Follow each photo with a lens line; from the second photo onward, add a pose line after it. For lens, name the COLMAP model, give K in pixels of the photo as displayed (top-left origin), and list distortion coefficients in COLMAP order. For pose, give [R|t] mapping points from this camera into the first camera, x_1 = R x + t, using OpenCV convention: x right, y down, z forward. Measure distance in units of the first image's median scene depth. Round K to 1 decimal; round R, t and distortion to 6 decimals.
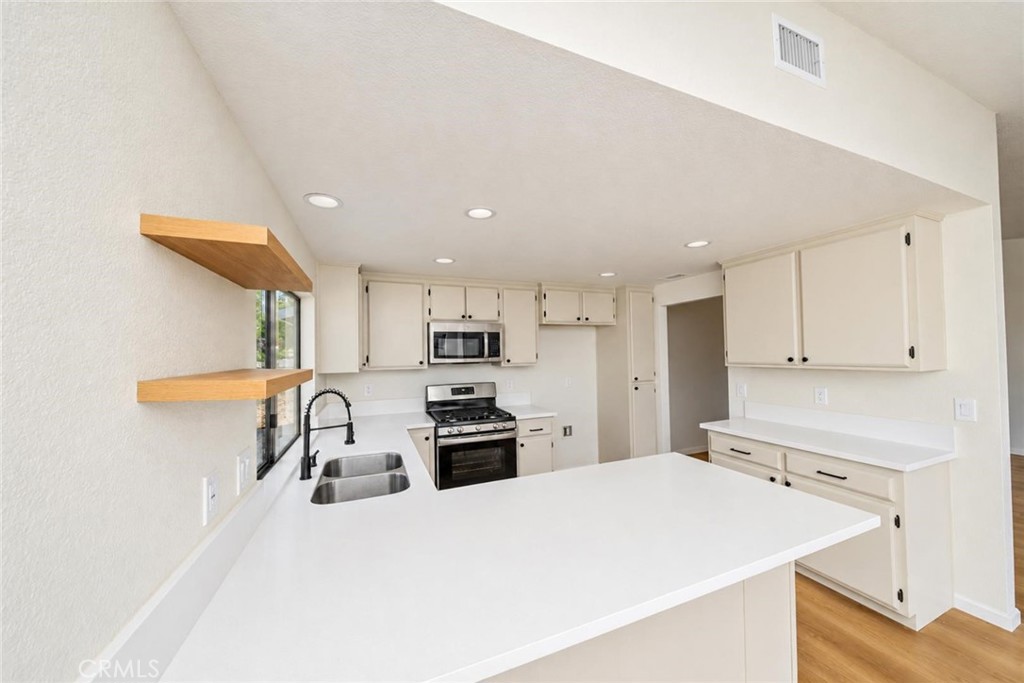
lens RADIAL K [[345.6, 0, 510.9], [0, 345.6, 346.6], [0, 0, 1]] dist [-0.000263, -0.000027]
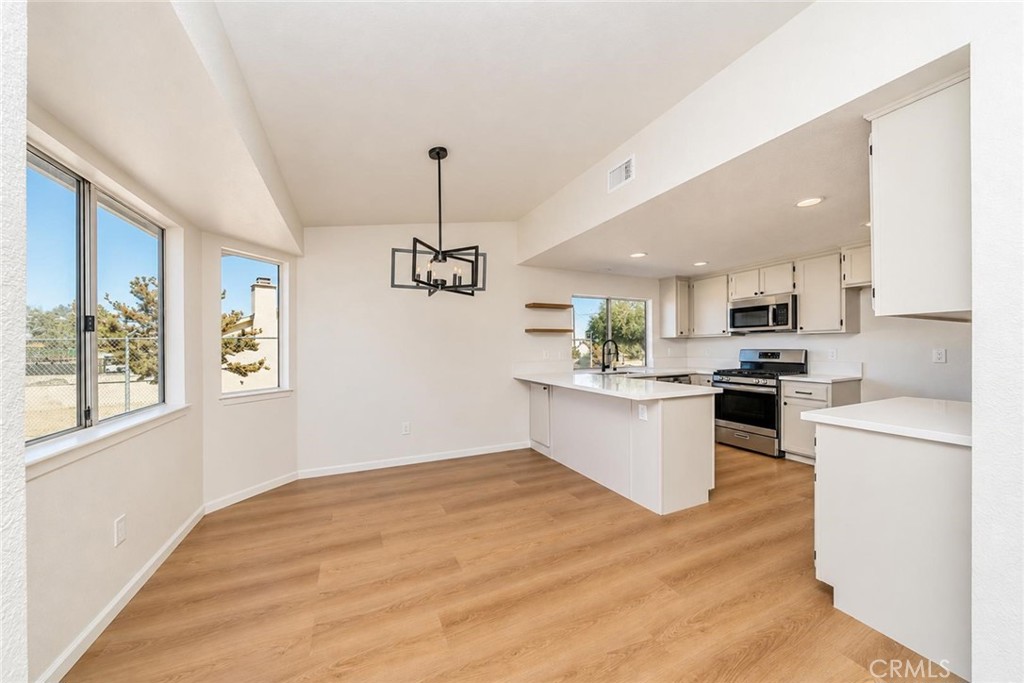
lens RADIAL K [[345.6, 0, 510.9], [0, 345.6, 346.6], [0, 0, 1]] dist [-0.000263, -0.000027]
pose [[0.039396, 0.017905, -0.999063, 1.061782], [0.024061, 0.999533, 0.018862, 0.056489], [0.998934, -0.024782, 0.038947, 0.067232]]
